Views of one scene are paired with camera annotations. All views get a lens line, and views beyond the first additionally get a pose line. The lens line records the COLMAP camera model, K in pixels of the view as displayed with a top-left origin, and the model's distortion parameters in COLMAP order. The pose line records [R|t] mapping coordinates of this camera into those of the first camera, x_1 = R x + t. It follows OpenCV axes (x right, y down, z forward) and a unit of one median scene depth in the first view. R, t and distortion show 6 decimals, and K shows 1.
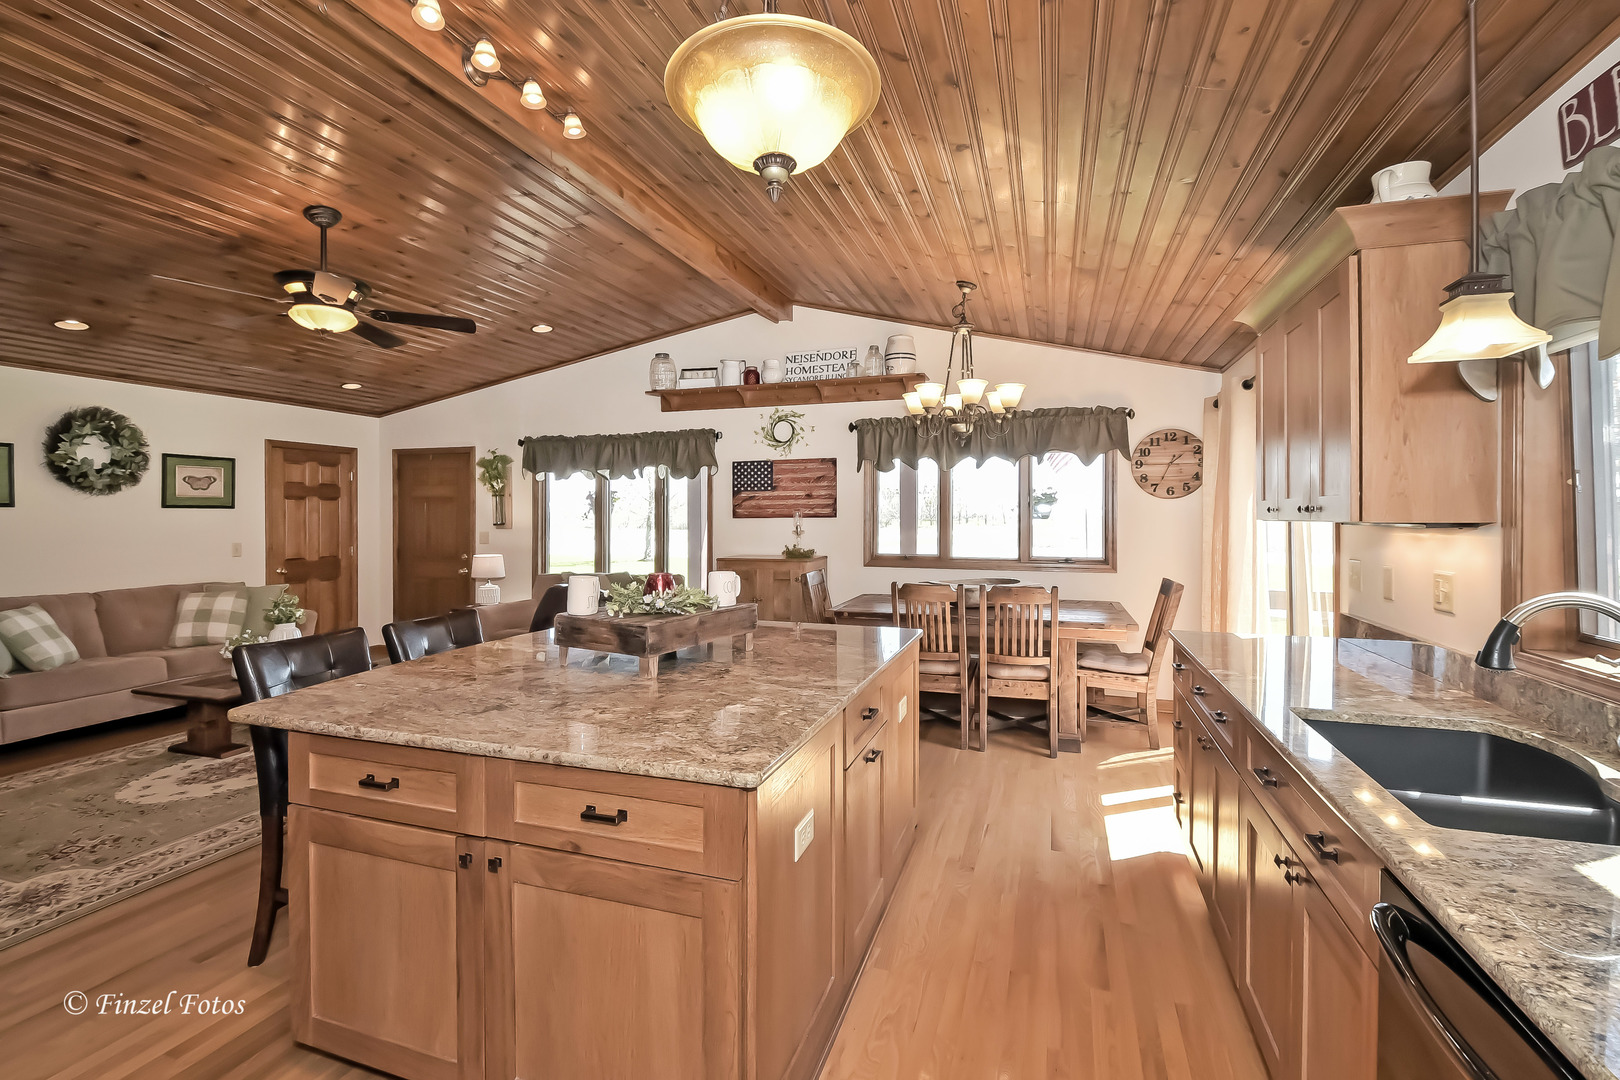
lens RADIAL K [[716.8, 0, 854.9], [0, 716.8, 517.8], [0, 0, 1]] dist [-0.002043, -0.000498]
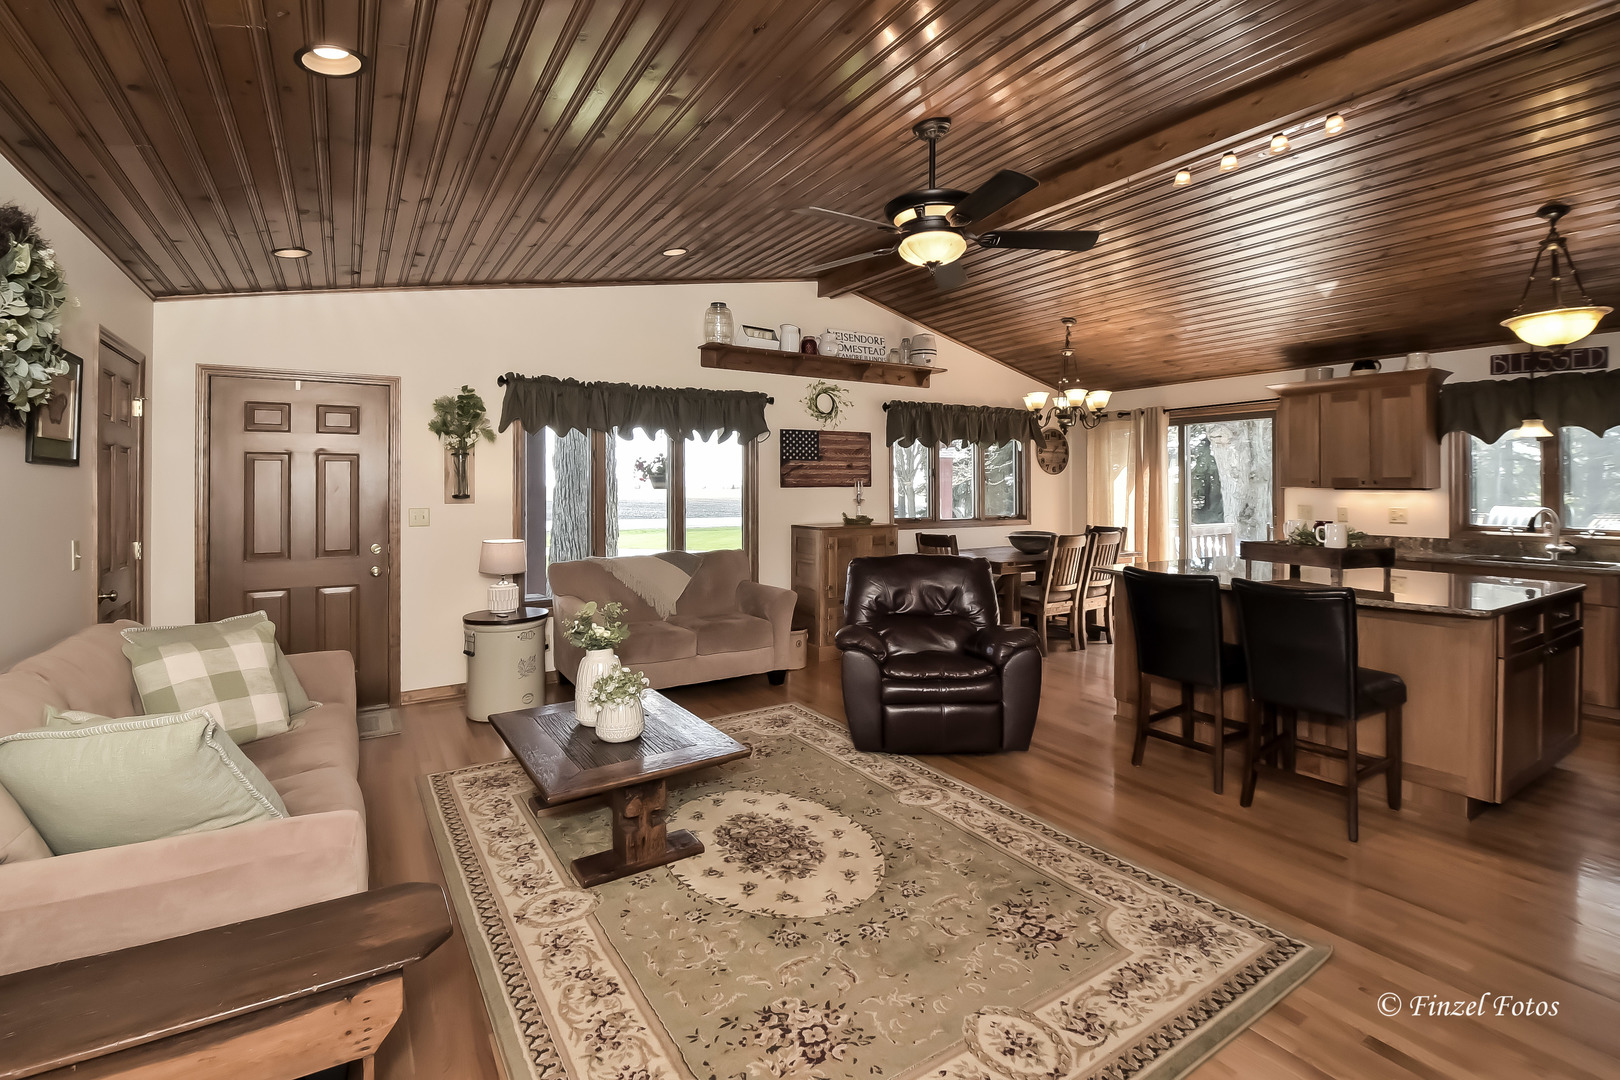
lens RADIAL K [[716.8, 0, 816.2], [0, 716.8, 484.5], [0, 0, 1]] dist [-0.002043, -0.000498]
pose [[0.658690, 0.005475, 0.752394, -0.885221], [0.002784, 0.999949, -0.009713, 0.006125], [-0.752409, 0.008493, 0.658641, 0.331686]]
